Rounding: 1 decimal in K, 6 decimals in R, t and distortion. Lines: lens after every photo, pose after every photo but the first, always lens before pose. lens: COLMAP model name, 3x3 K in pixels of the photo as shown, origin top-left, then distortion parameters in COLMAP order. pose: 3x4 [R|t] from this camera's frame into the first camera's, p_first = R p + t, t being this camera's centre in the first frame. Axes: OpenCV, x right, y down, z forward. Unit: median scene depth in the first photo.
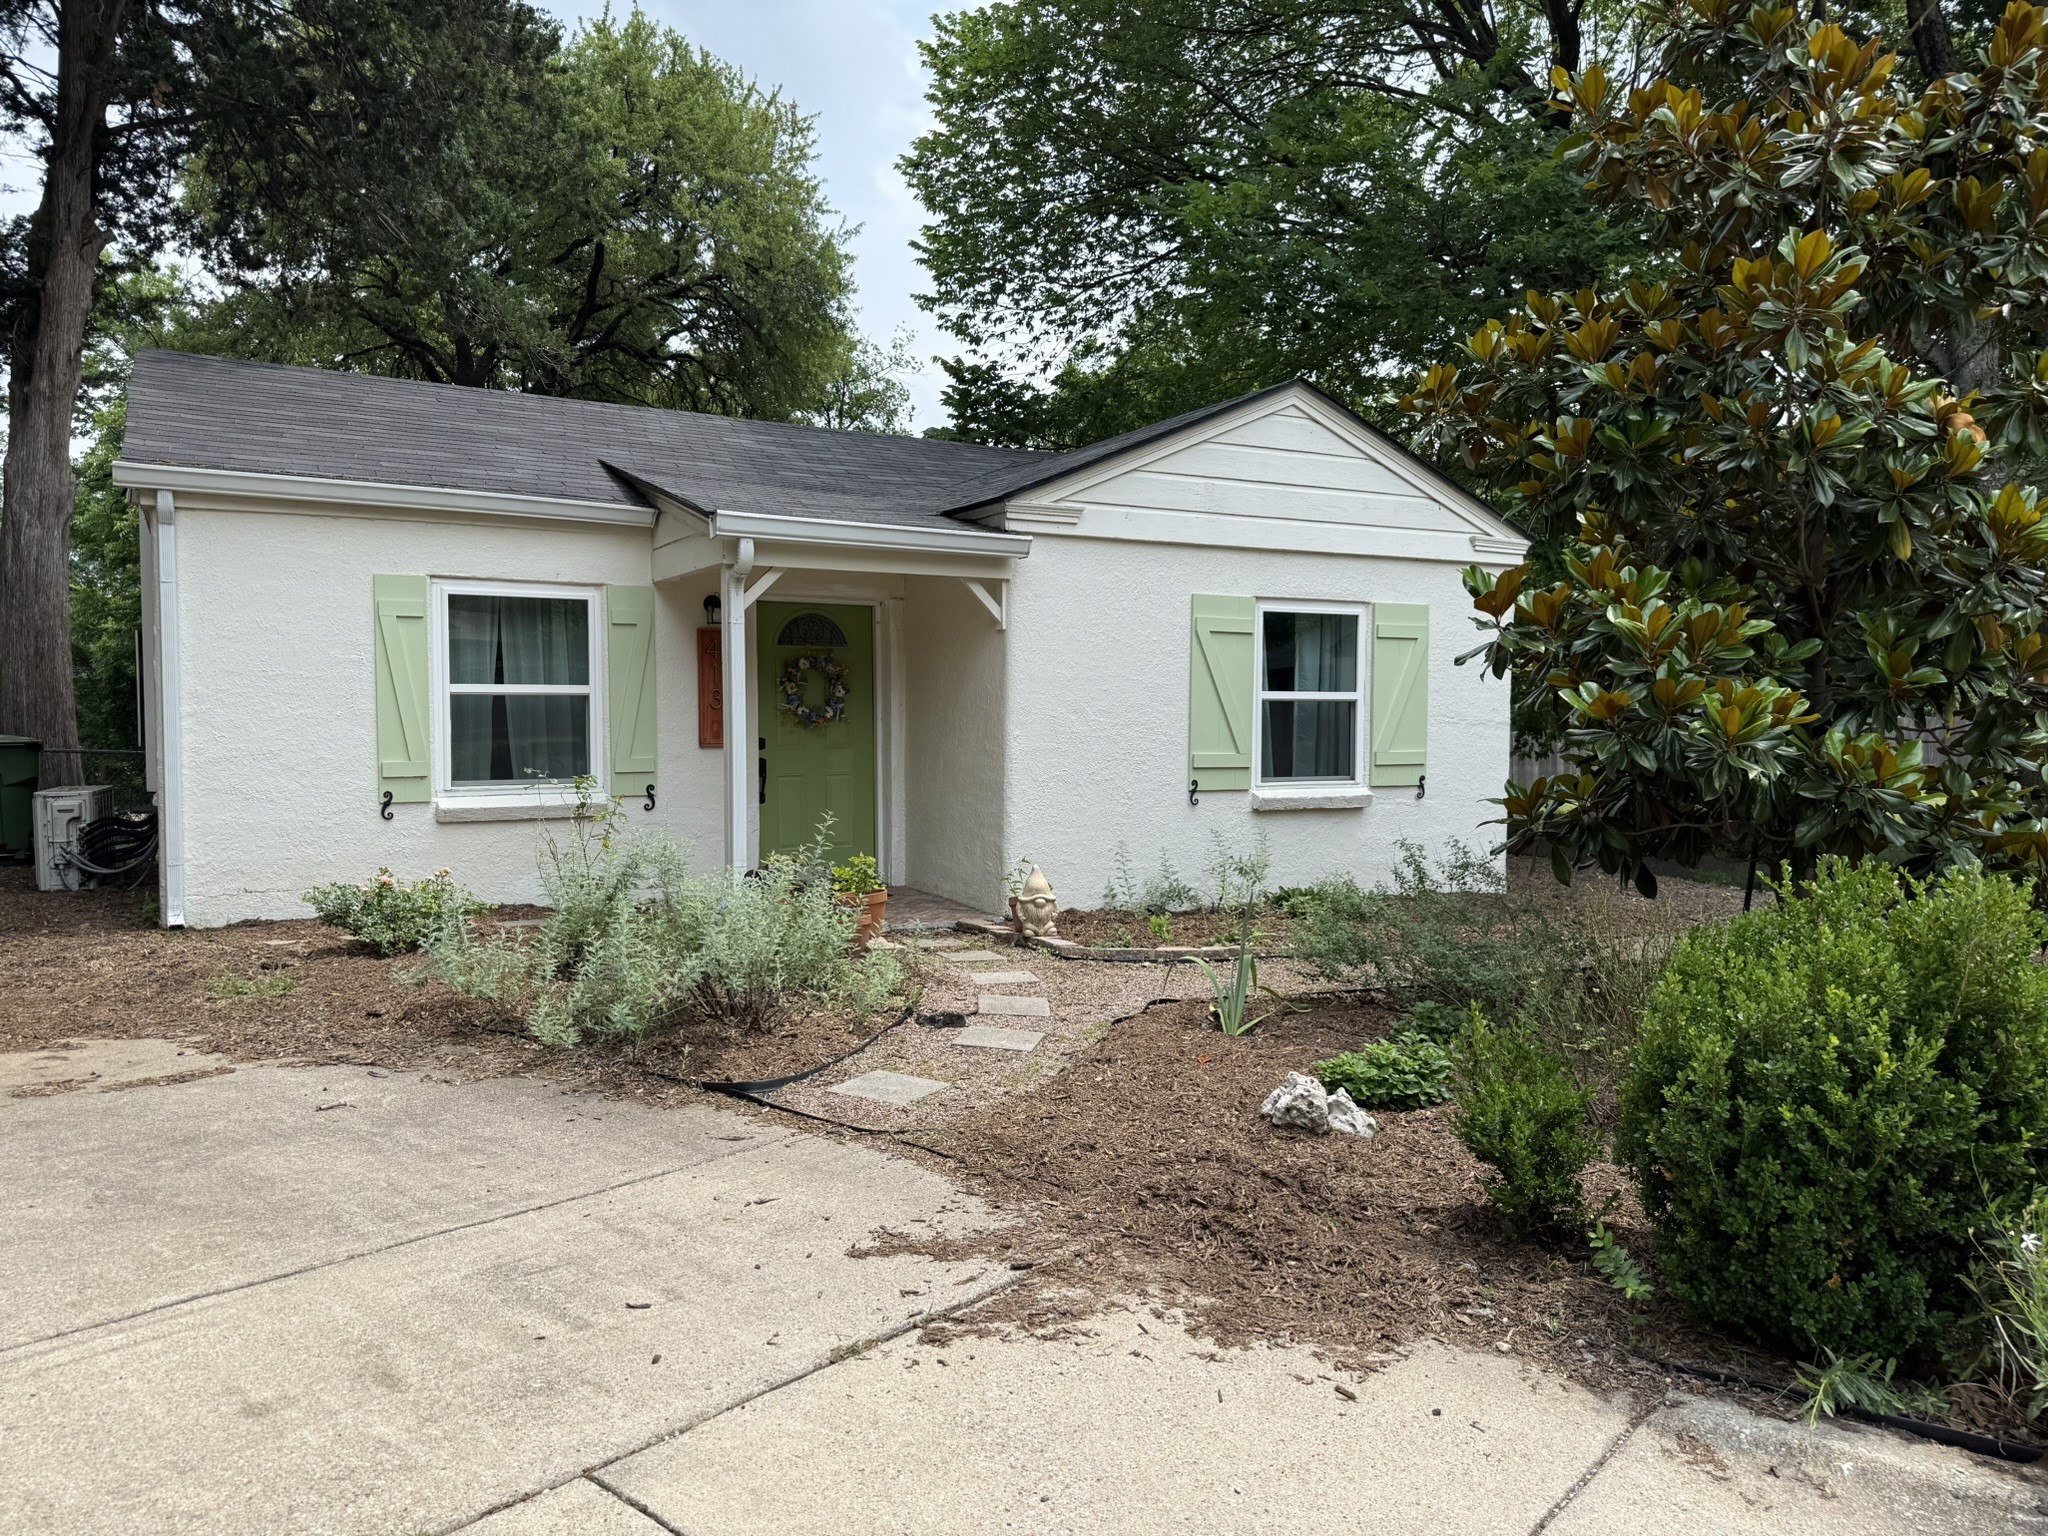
lens RADIAL K [[1426.7, 0, 1024.0], [0, 1426.7, 768.0], [0, 0, 1]] dist [0.131776, -0.228586]
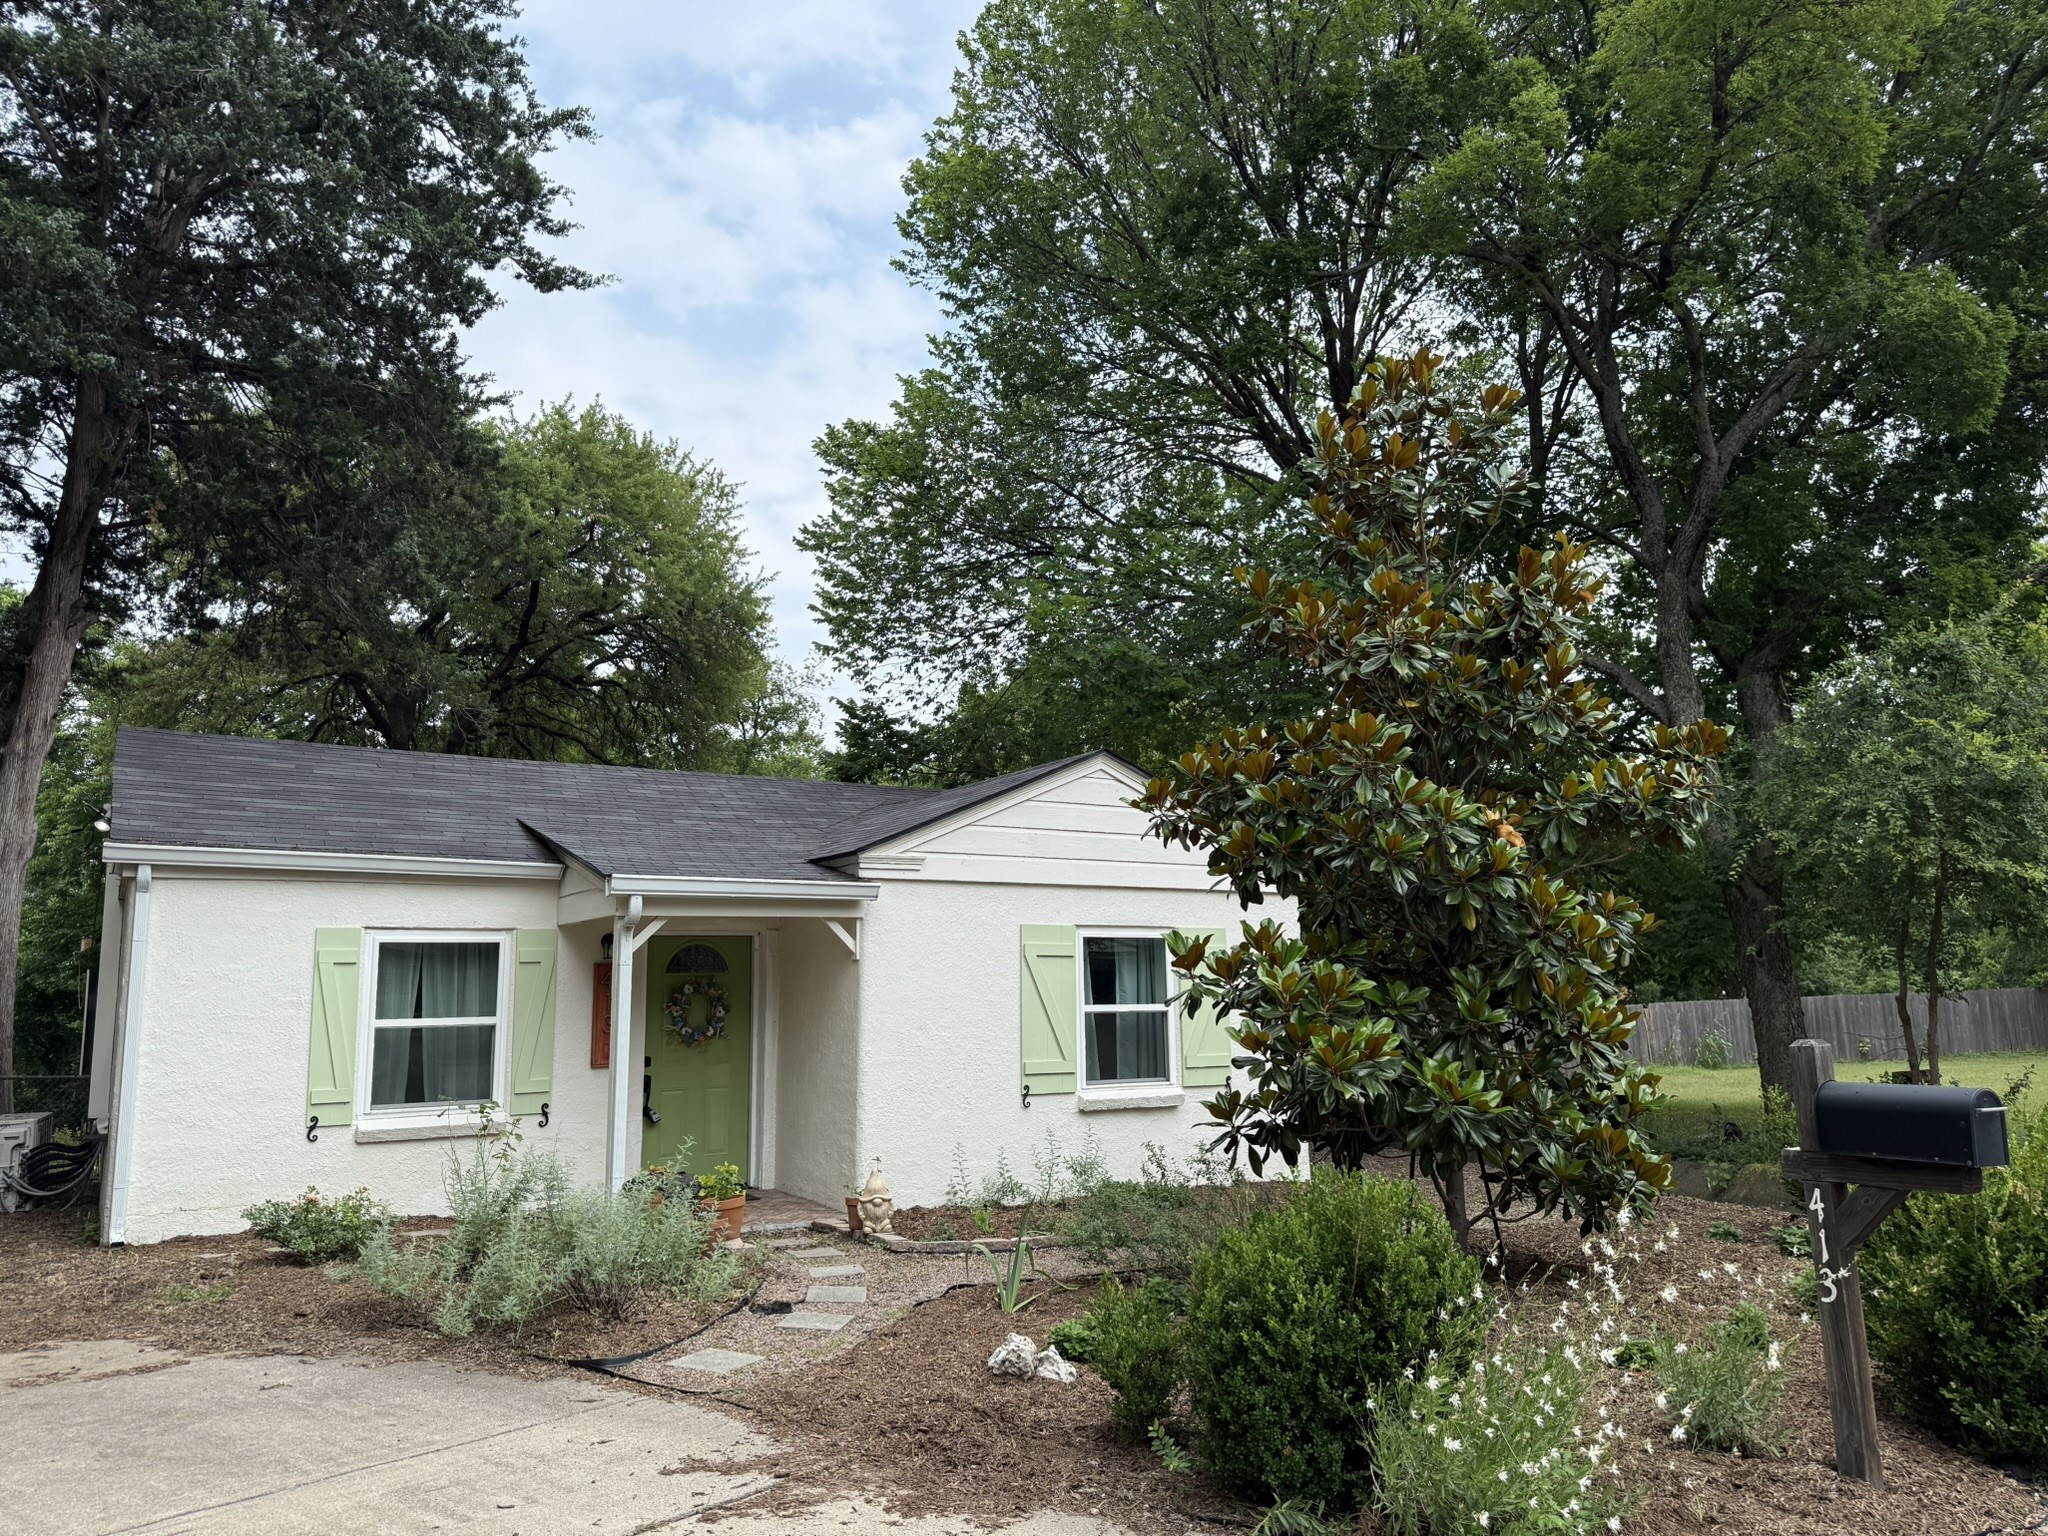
lens RADIAL K [[1426.7, 0, 1024.0], [0, 1426.7, 768.0], [0, 0, 1]] dist [0.131776, -0.228586]
pose [[0.998477, -0.008071, 0.054571, 0.061381], [0.018467, 0.981067, -0.192787, -0.022079], [-0.051982, 0.193501, 0.979722, -0.206253]]
